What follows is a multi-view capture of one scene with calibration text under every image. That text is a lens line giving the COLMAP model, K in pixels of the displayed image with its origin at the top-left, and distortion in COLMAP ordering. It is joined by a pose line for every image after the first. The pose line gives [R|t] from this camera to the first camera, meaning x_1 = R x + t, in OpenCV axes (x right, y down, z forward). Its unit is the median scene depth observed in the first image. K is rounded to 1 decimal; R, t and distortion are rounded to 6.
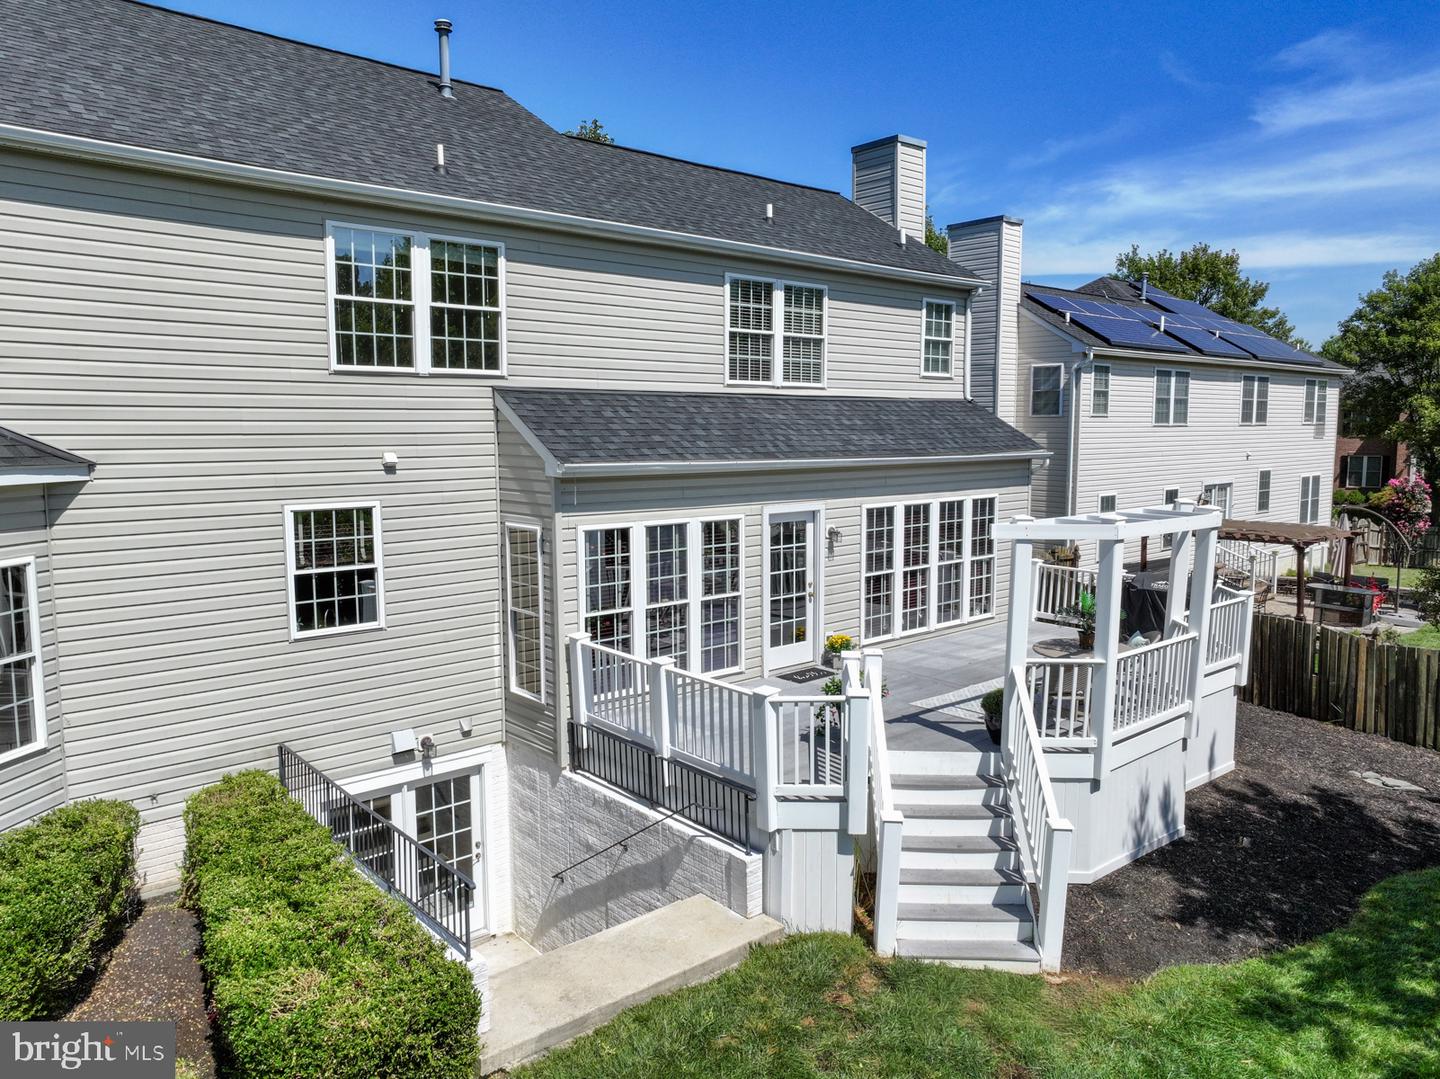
lens RADIAL K [[1025.7, 0, 733.8], [0, 1025.7, 534.4], [0, 0, 1]] dist [0.015643, 0.009816]
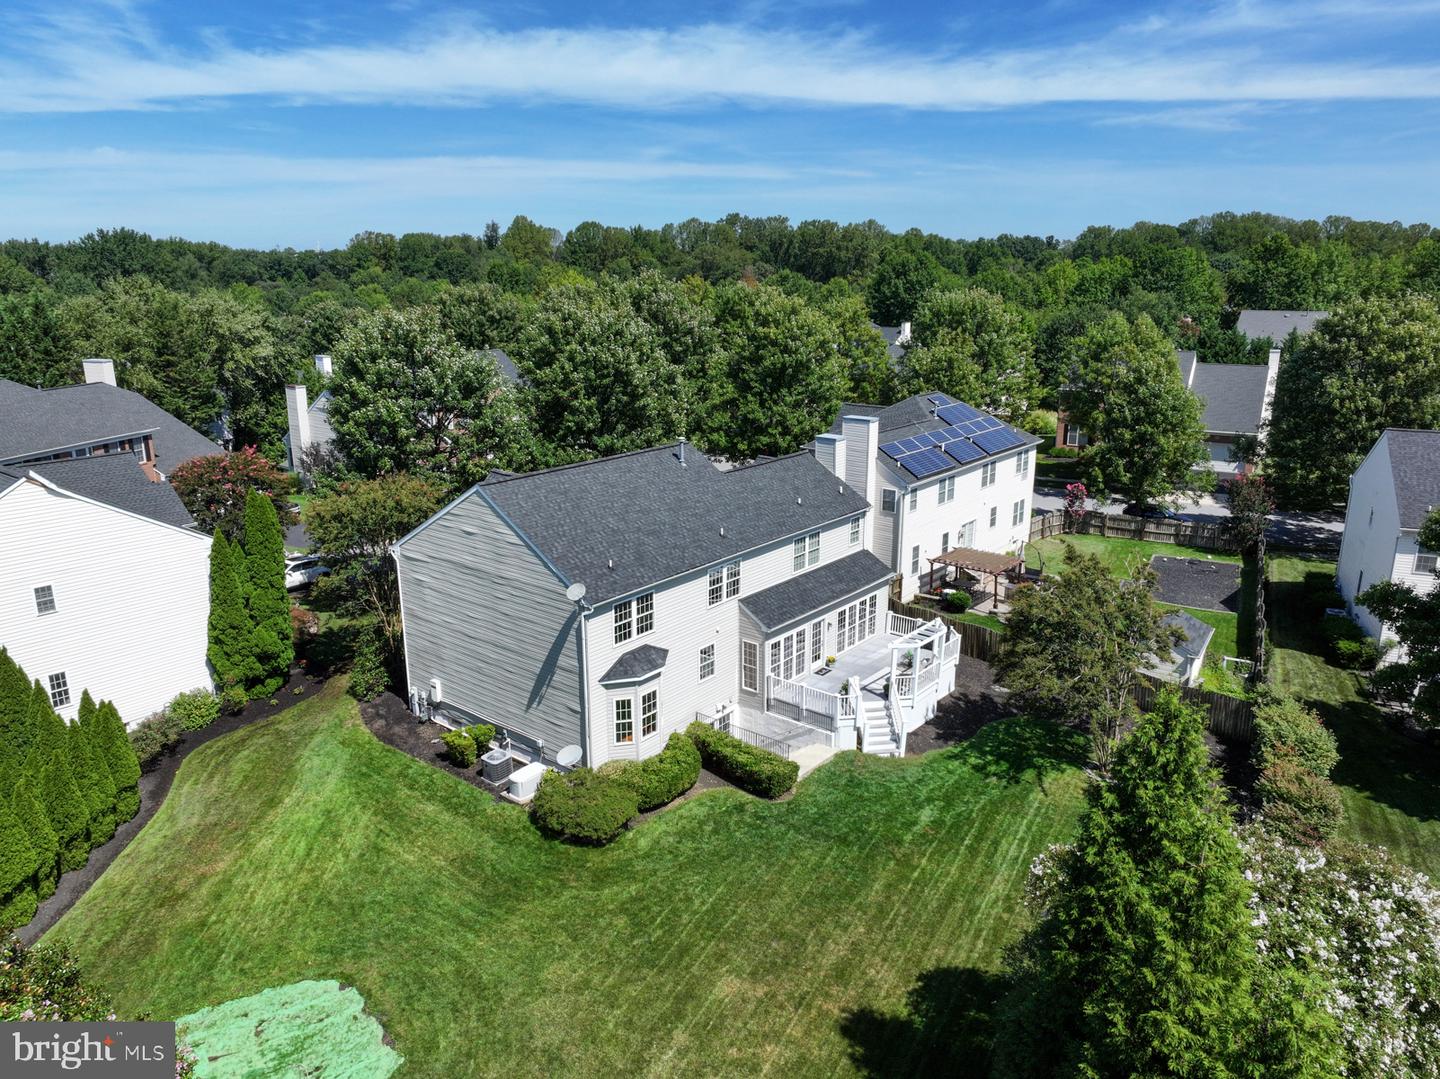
lens RADIAL K [[1025.7, 0, 707.1], [0, 1025.7, 530.5], [0, 0, 1]] dist [0.015643, 0.009816]
pose [[0.988119, -0.044590, 0.147077, -0.314518], [0.022302, 0.988459, 0.149838, -0.333994], [-0.152061, -0.144778, 0.977710, -0.843575]]
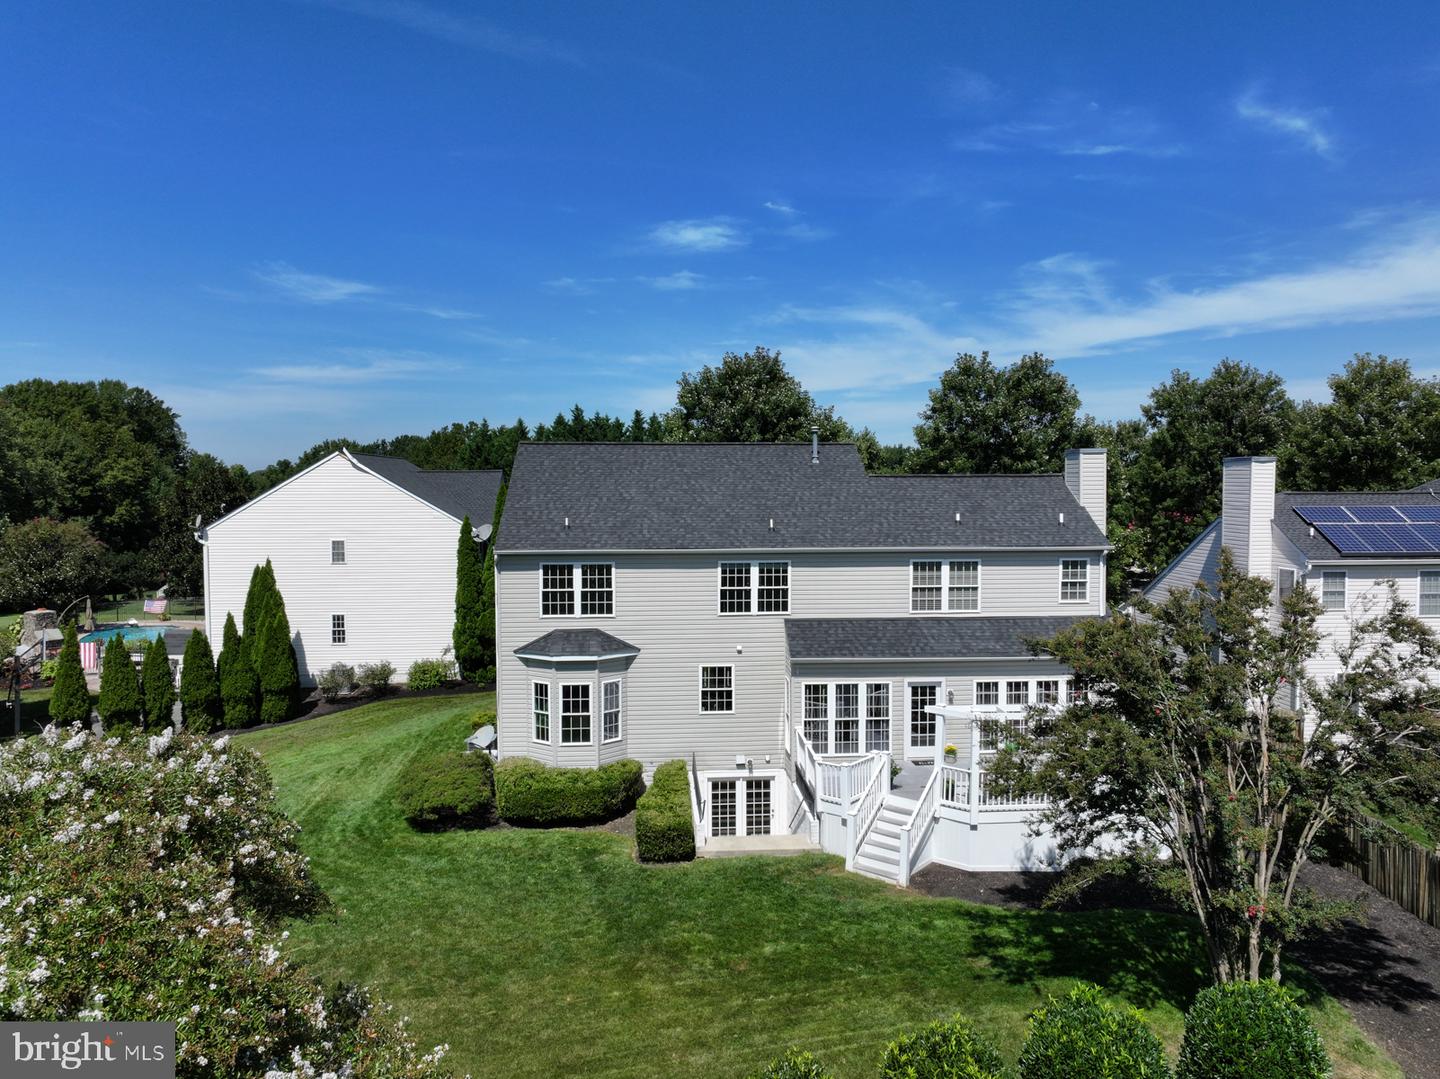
lens RADIAL K [[1025.7, 0, 716.3], [0, 1025.7, 548.7], [0, 0, 1]] dist [0.015643, 0.009816]
pose [[0.790189, 0.035834, -0.611815, 0.432300], [-0.065096, 0.997549, -0.025648, -0.091856], [0.609397, 0.060093, 0.790585, -0.395090]]
